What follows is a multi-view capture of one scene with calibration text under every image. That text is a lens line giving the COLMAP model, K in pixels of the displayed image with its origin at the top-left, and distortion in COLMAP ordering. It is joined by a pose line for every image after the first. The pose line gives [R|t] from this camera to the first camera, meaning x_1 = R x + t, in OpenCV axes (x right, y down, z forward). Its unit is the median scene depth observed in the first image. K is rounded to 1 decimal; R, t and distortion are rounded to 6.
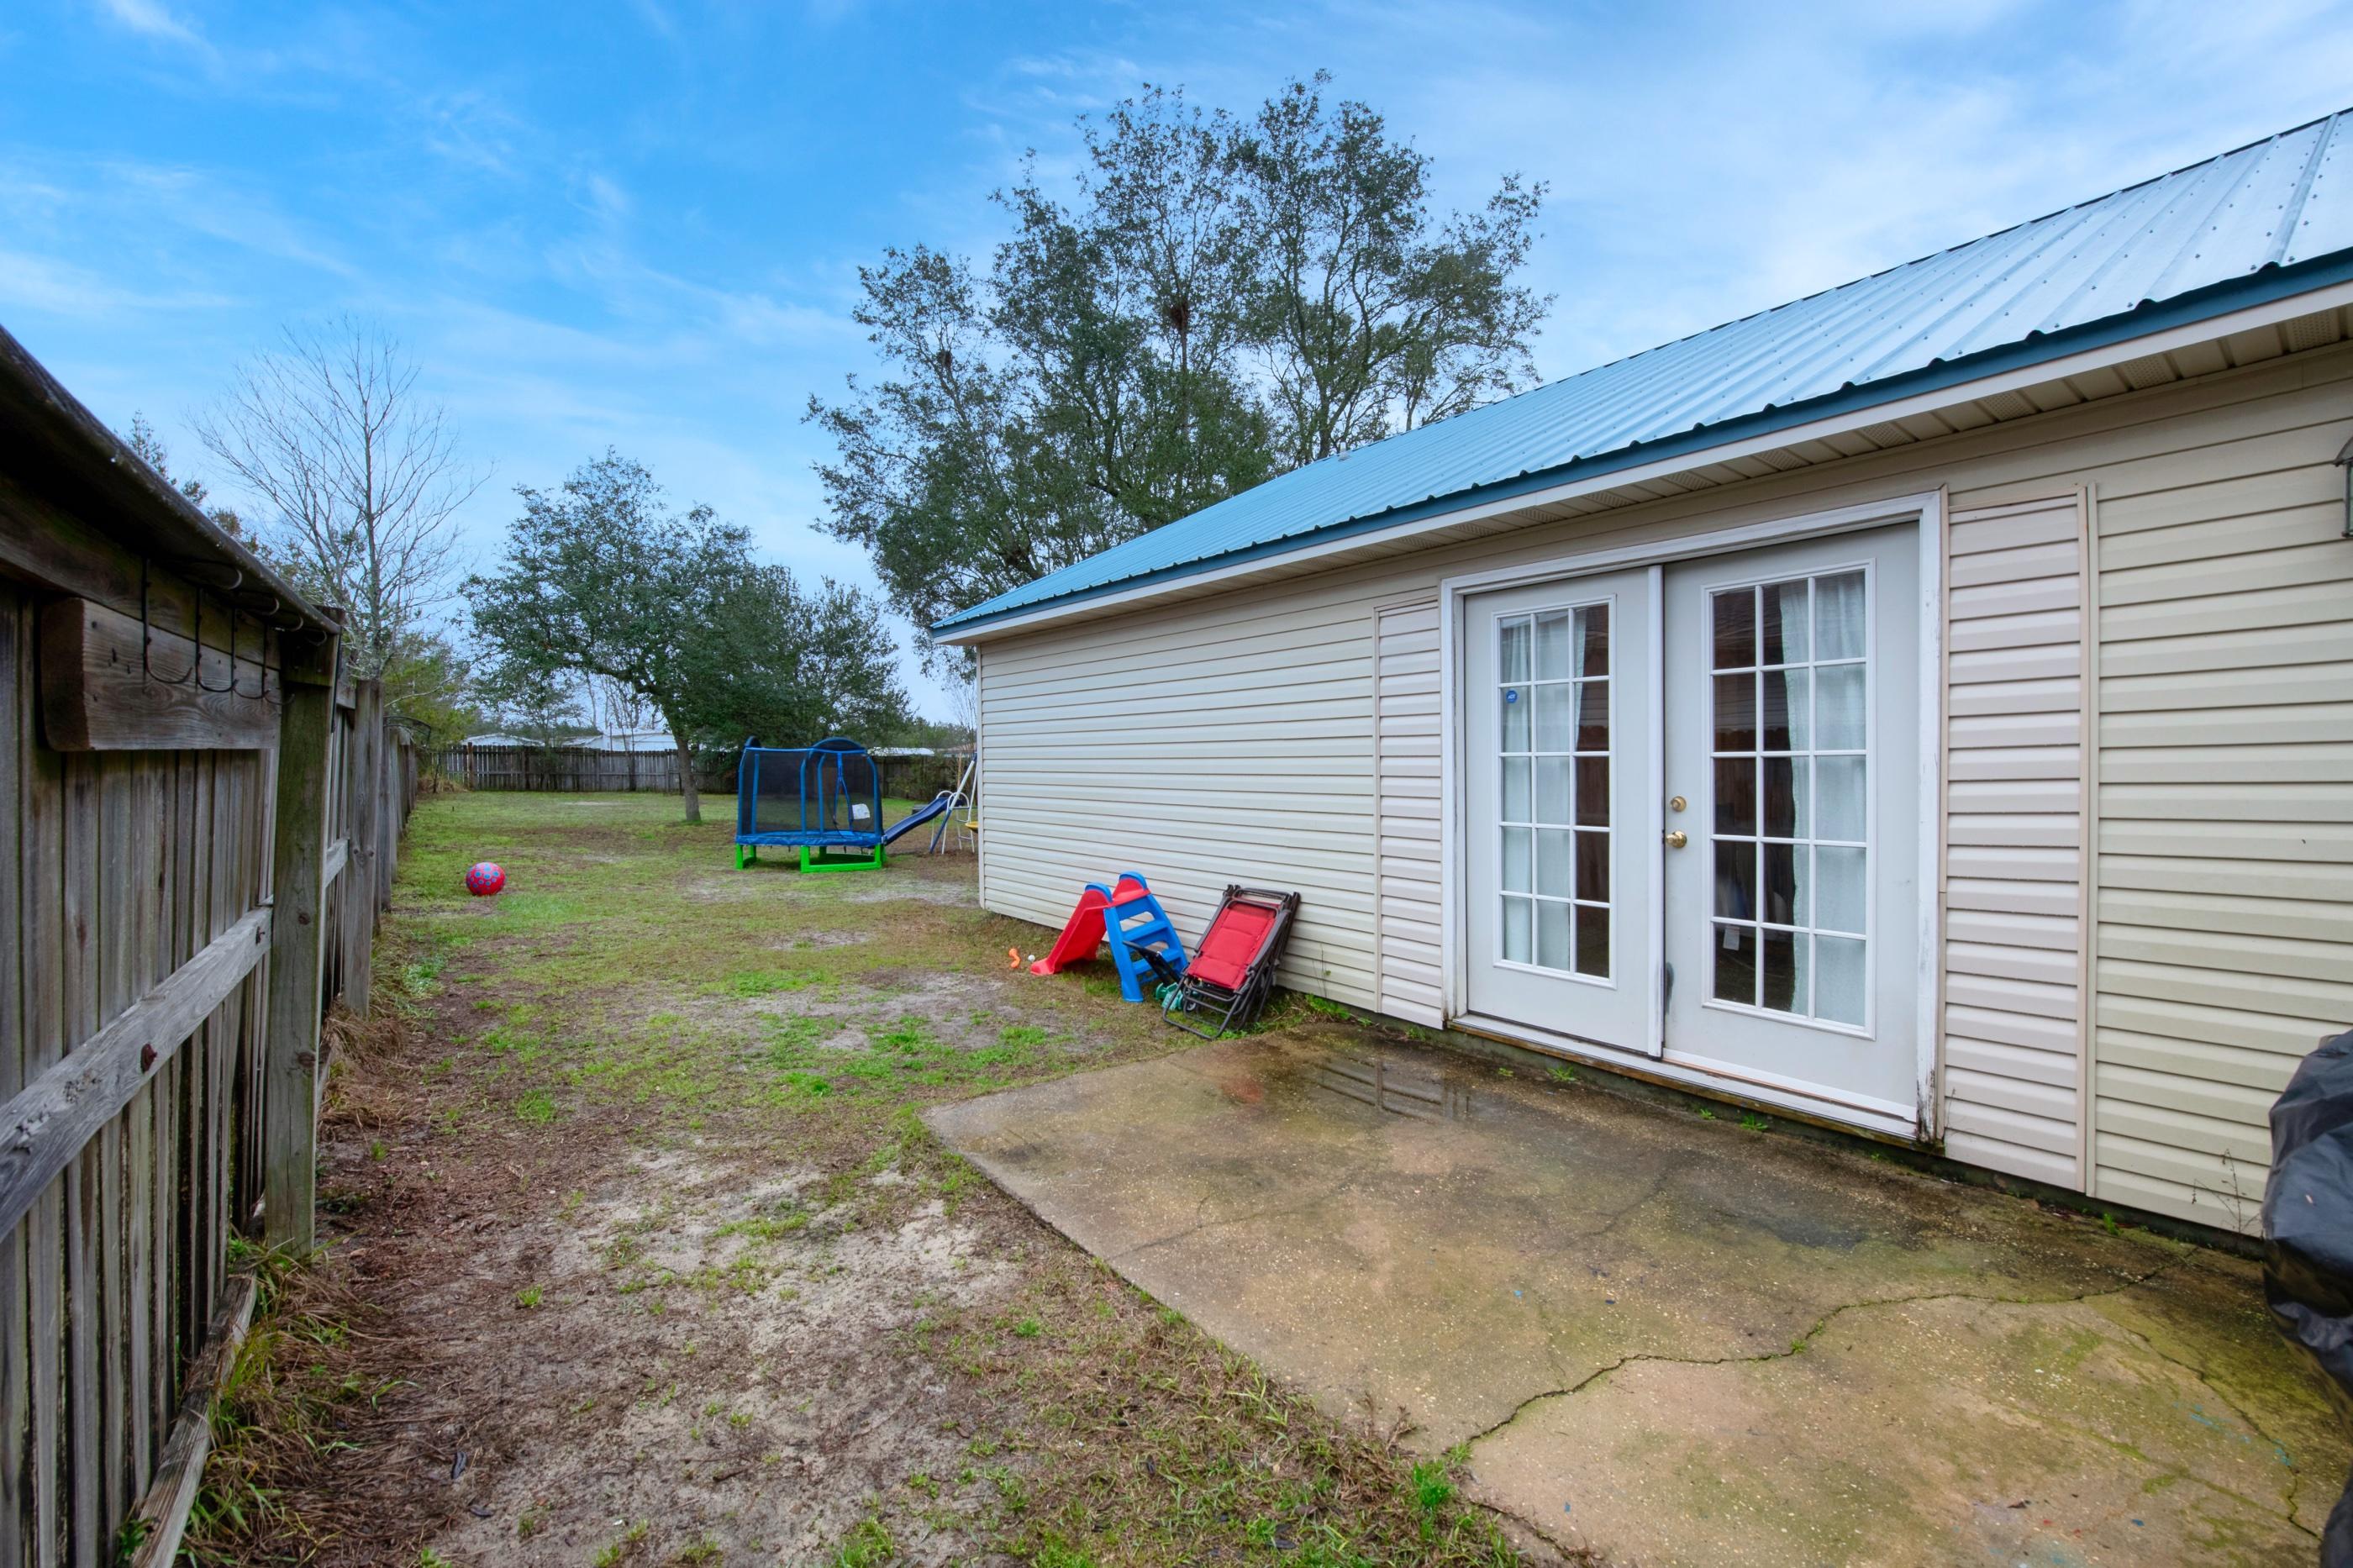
lens RADIAL K [[969.6, 0, 1144.9], [0, 969.6, 786.5], [0, 0, 1]] dist [0.001608, -0.000180]
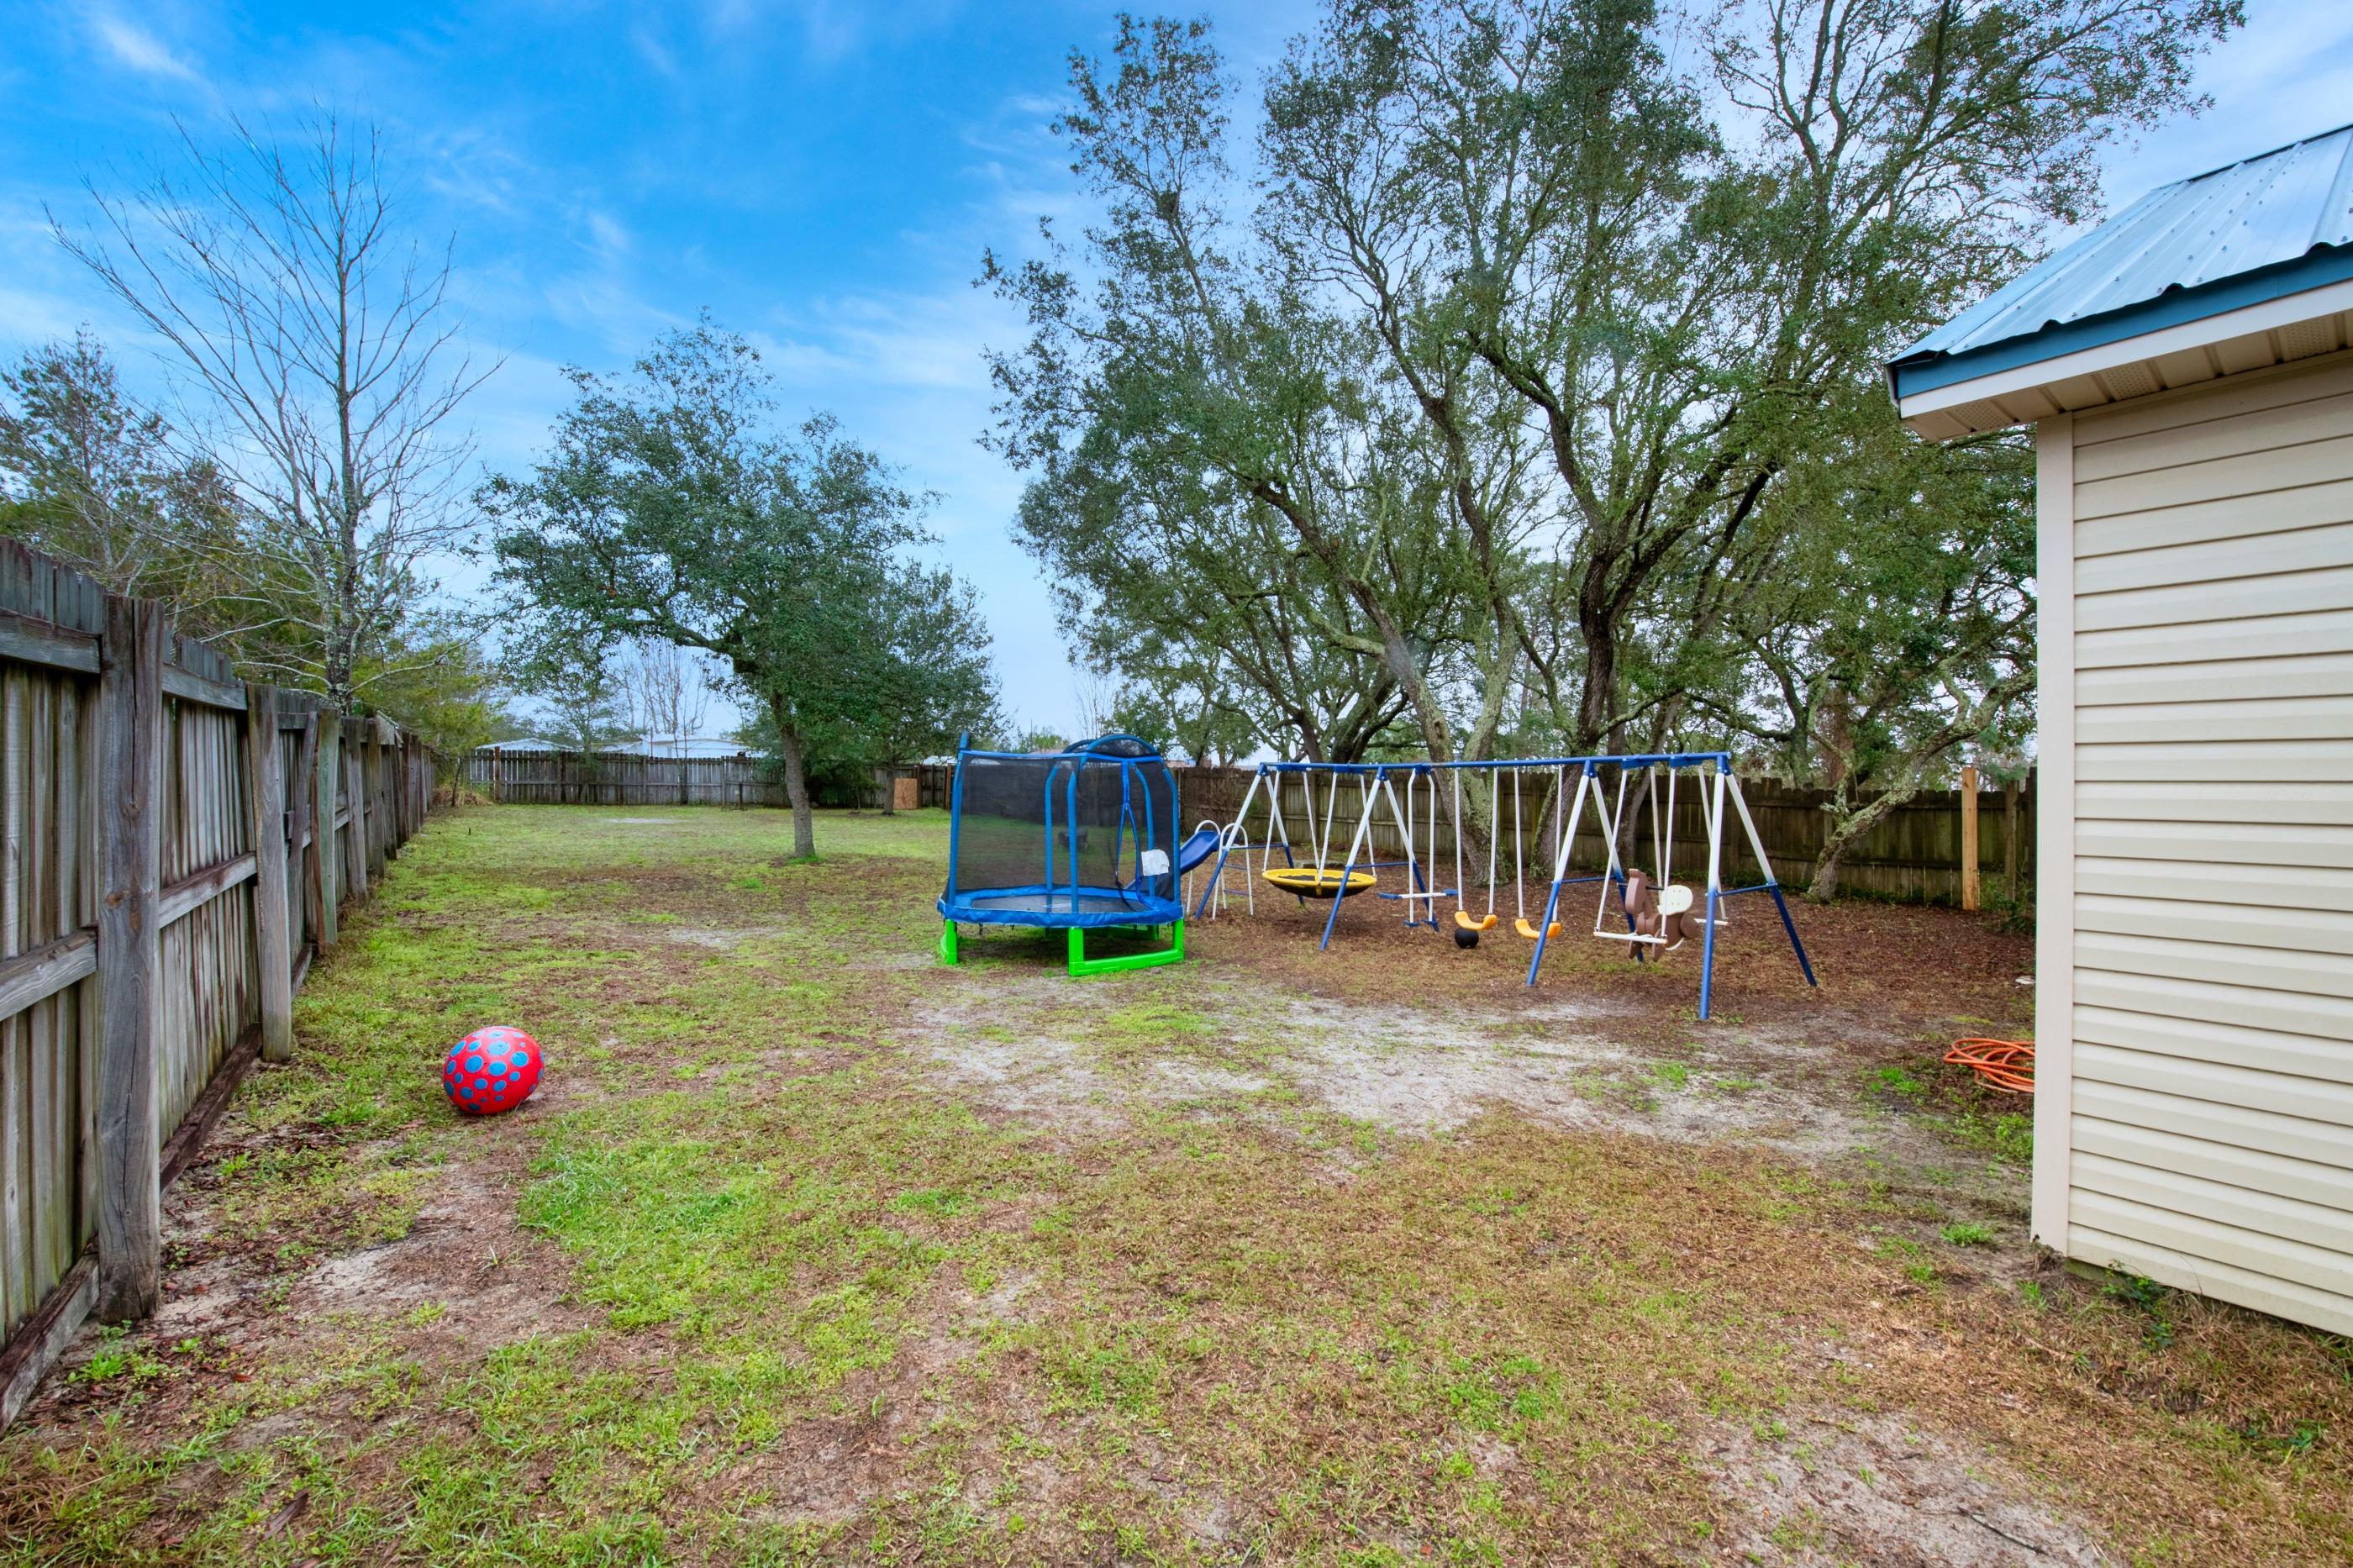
lens RADIAL K [[987.2, 0, 1174.0], [0, 987.2, 771.7], [0, 0, 1]] dist [0.000772, 0.000003]
pose [[0.999939, 0.005323, -0.009642, -0.100436], [-0.005573, 0.999646, -0.025998, -0.004633], [0.009500, 0.026050, 0.999616, 0.150547]]
